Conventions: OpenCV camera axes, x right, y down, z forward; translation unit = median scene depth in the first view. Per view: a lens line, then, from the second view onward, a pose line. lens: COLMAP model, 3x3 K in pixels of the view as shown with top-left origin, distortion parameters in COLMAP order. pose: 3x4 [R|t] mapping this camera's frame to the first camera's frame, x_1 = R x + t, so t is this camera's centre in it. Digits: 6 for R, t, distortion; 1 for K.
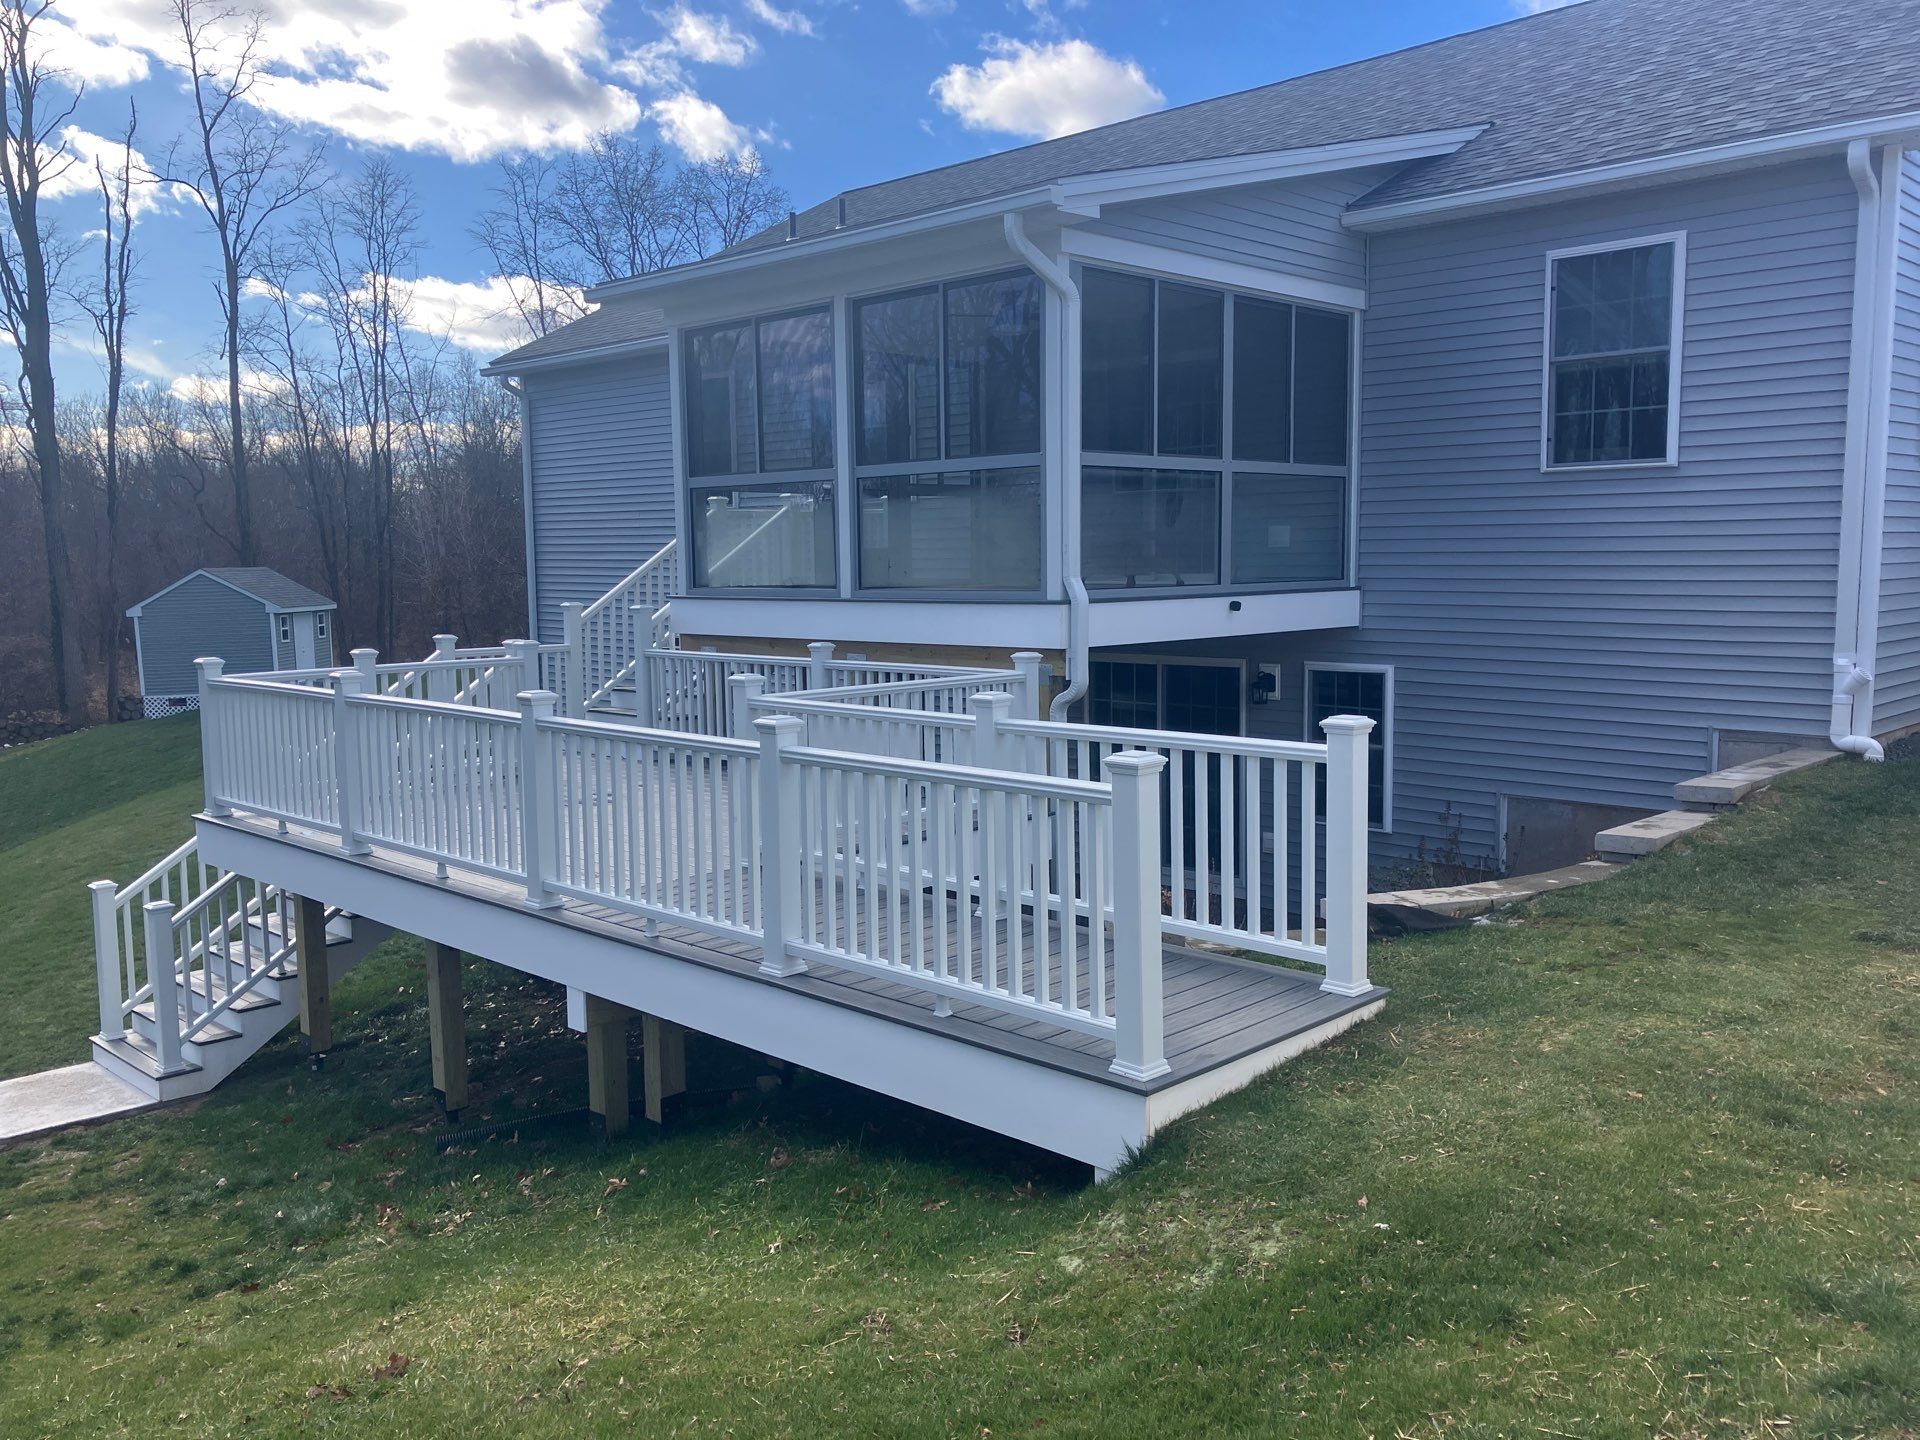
lens RADIAL K [[1566.4, 0, 957.8], [0, 1566.4, 714.8], [0, 0, 1]] dist [0.007573, 0.004143]
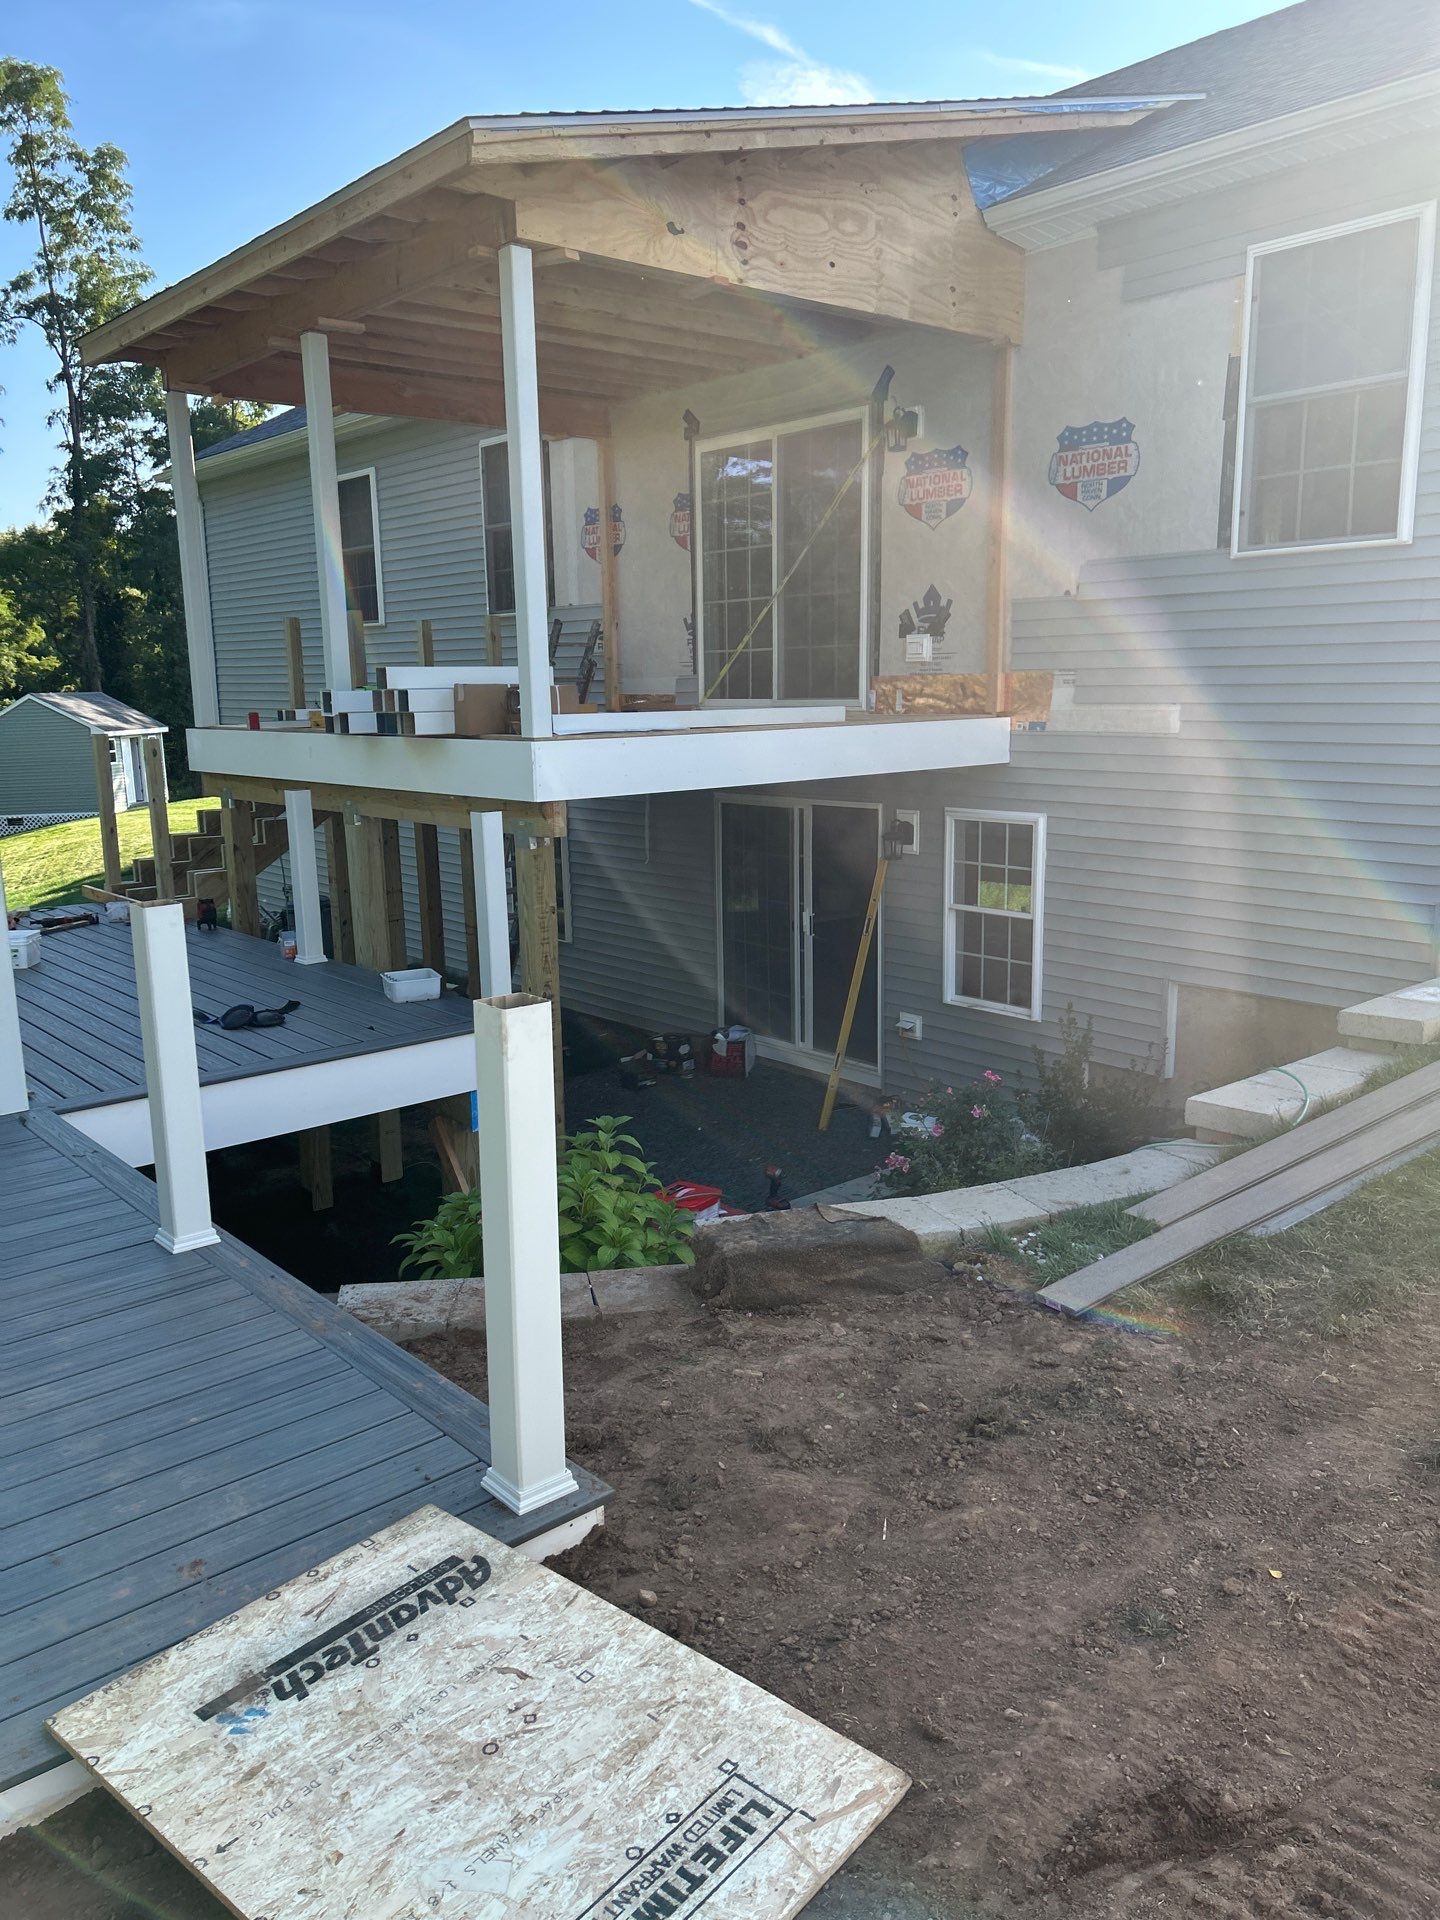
lens RADIAL K [[1419.9, 0, 723.3], [0, 1419.9, 969.2], [0, 0, 1]] dist [0.027103, -0.001840]
pose [[0.997804, 0.011720, -0.065194, 0.165251], [-0.005691, 0.995752, 0.091902, -0.018999], [0.065994, -0.091330, 0.993632, 0.267585]]
